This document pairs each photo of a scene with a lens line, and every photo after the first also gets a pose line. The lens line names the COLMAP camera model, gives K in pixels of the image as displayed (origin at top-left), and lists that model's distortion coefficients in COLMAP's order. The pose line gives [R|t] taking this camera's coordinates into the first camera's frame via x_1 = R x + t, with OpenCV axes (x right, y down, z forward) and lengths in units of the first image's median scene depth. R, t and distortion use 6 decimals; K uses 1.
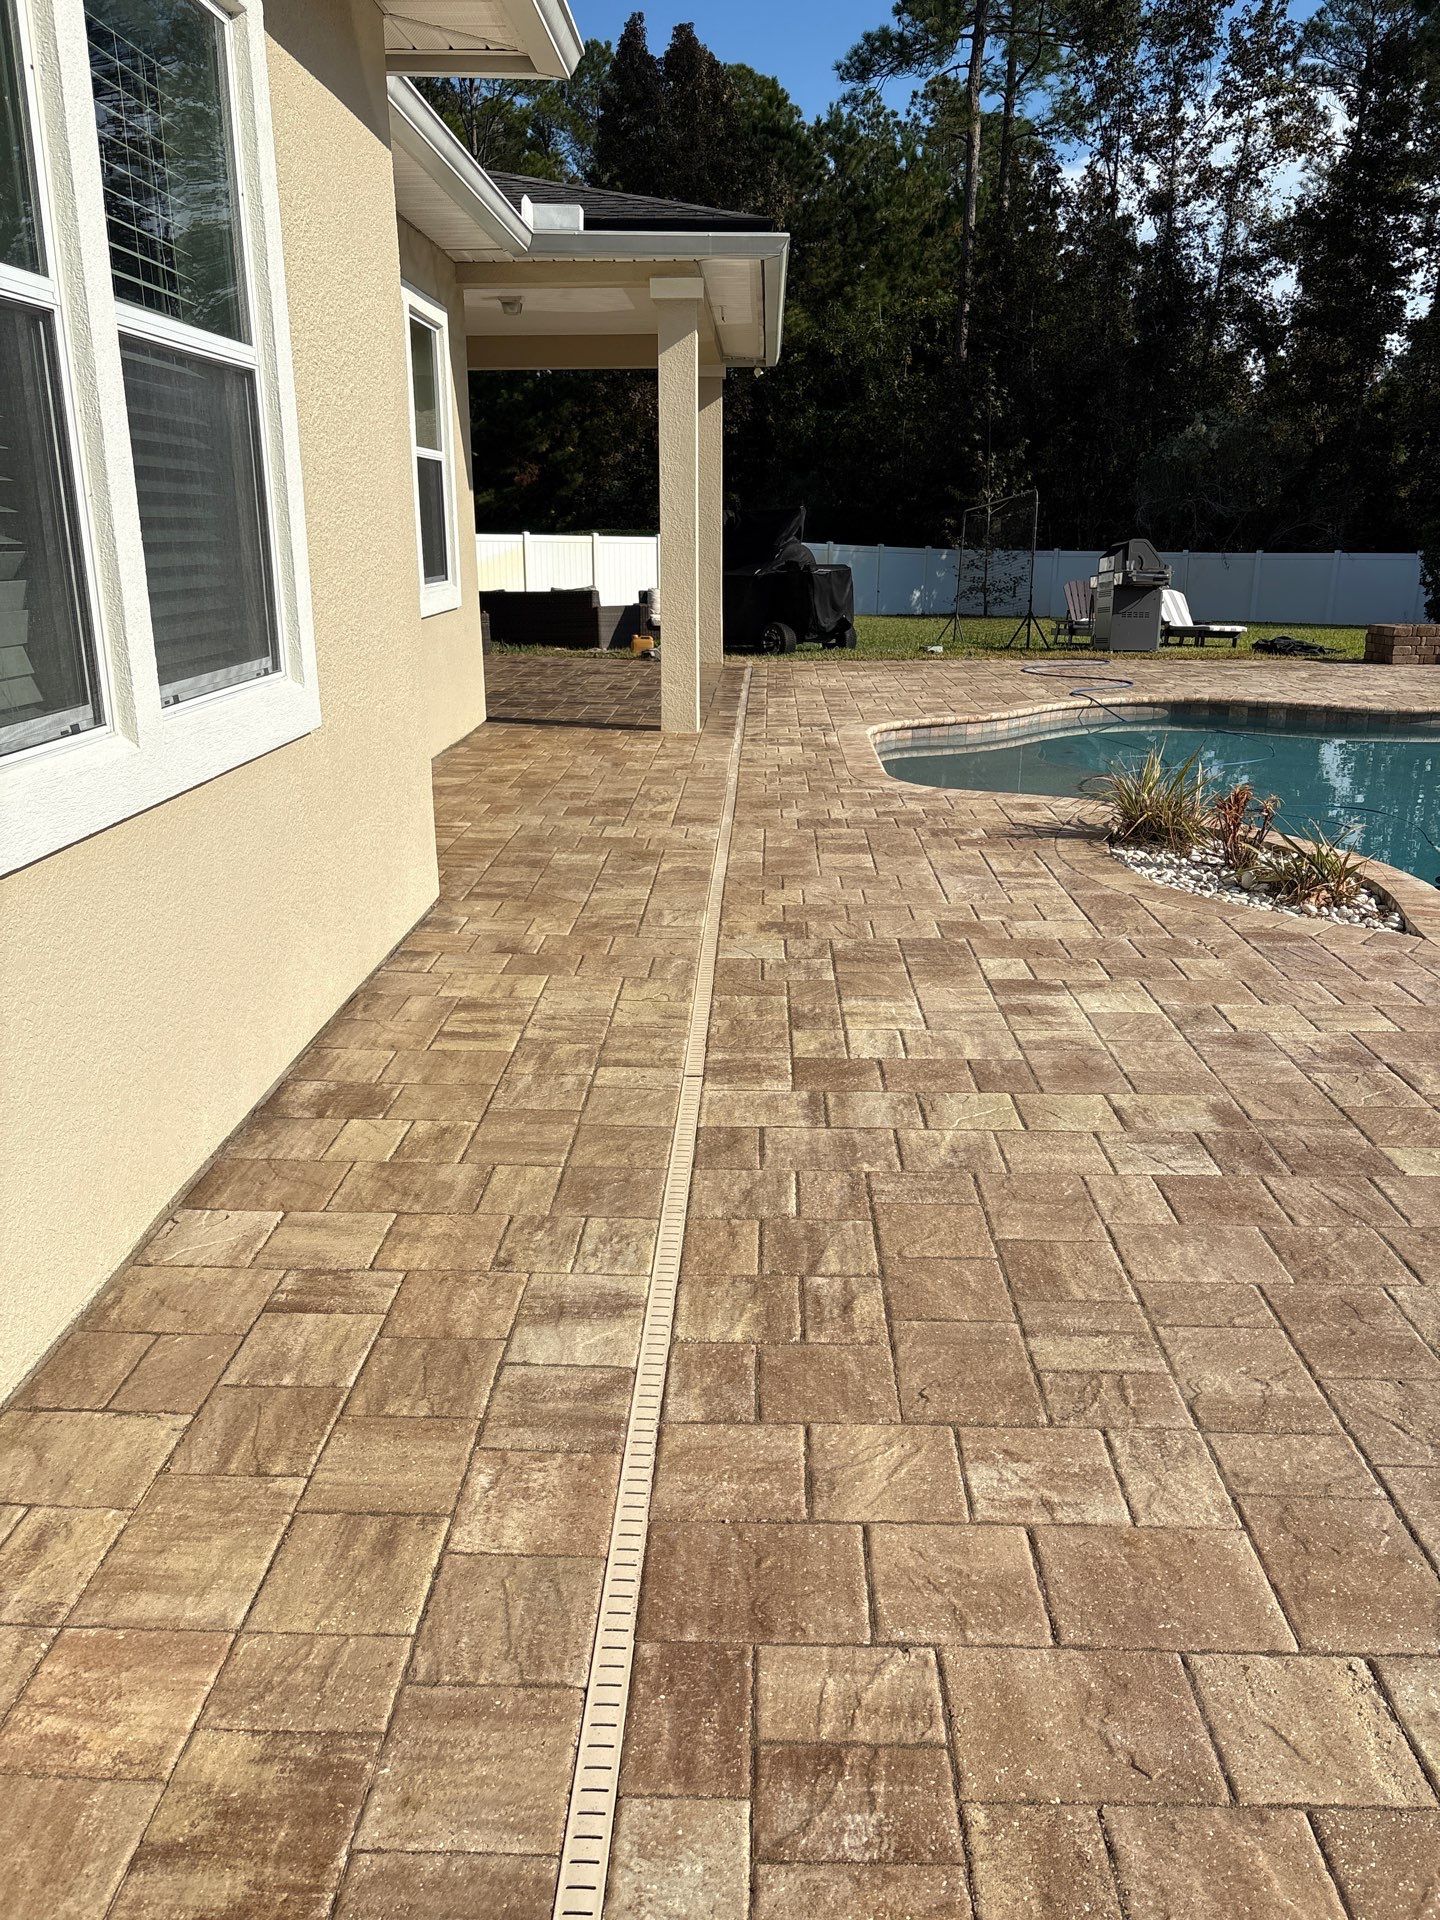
lens RADIAL K [[1414.2, 0, 708.5], [0, 1414.2, 958.6], [0, 0, 1]] dist [0.058766, -0.064522]
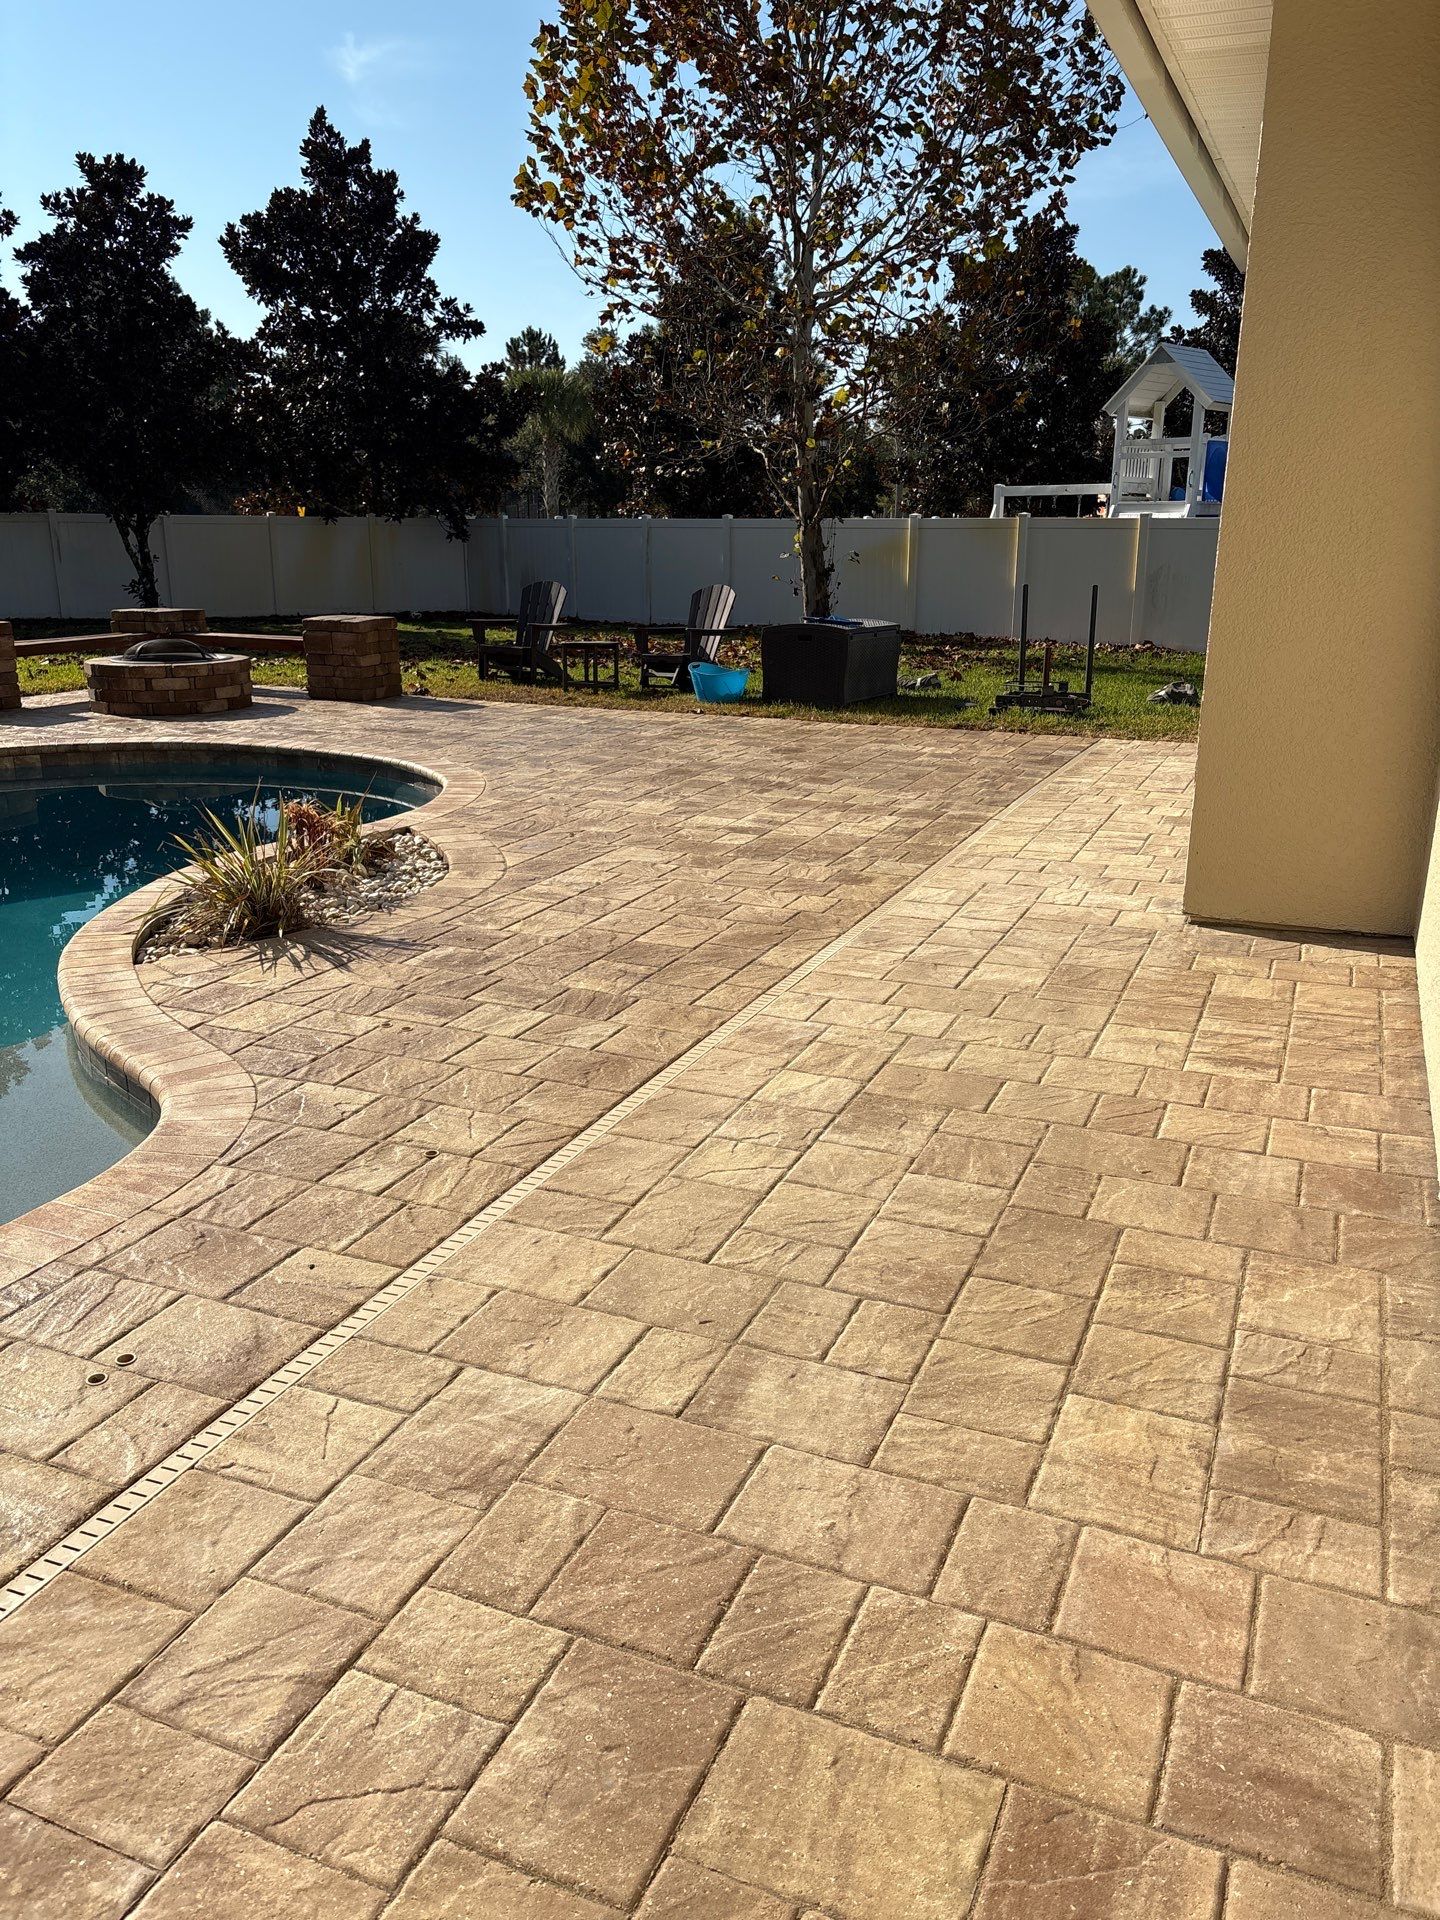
lens RADIAL K [[1414.2, 0, 708.5], [0, 1414.2, 958.6], [0, 0, 1]] dist [0.058766, -0.064522]
pose [[-0.928117, -0.110579, 0.355488, -0.163876], [0.108472, 0.833119, 0.542353, -0.388570], [-0.356137, 0.541927, -0.761237, 1.263541]]
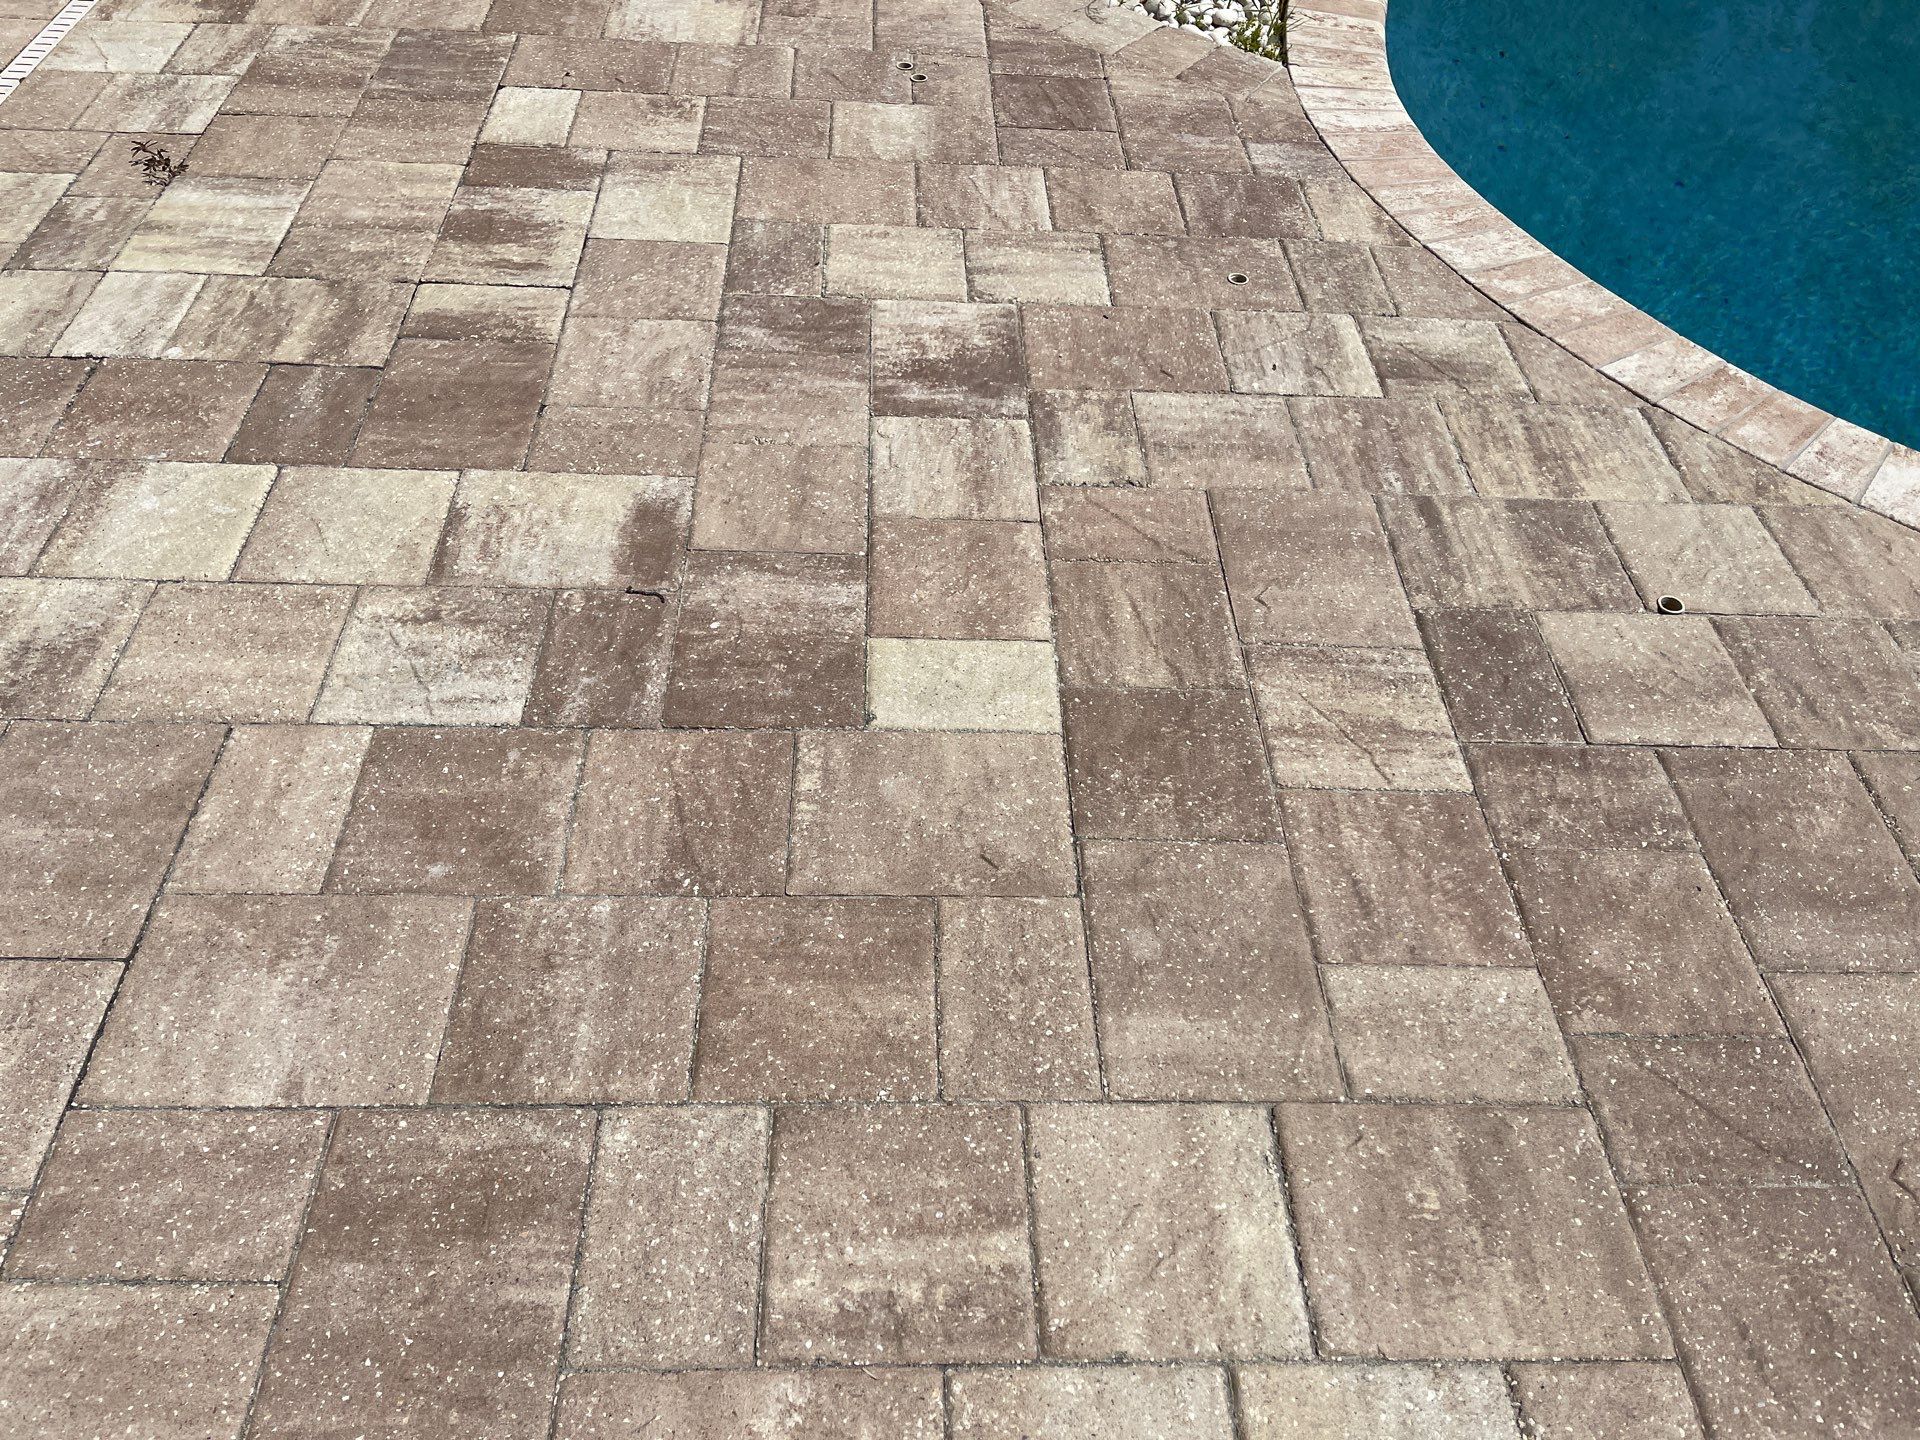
lens RADIAL K [[1382.7, 0, 924.5], [0, 1382.7, 719.3], [0, 0, 1]] dist [0.037039, -0.006600]
pose [[0.996713, -0.004796, 0.080869, 0.188636], [-0.037195, 0.859713, 0.509422, -0.044603], [-0.071967, -0.510755, 0.856709, 0.227481]]
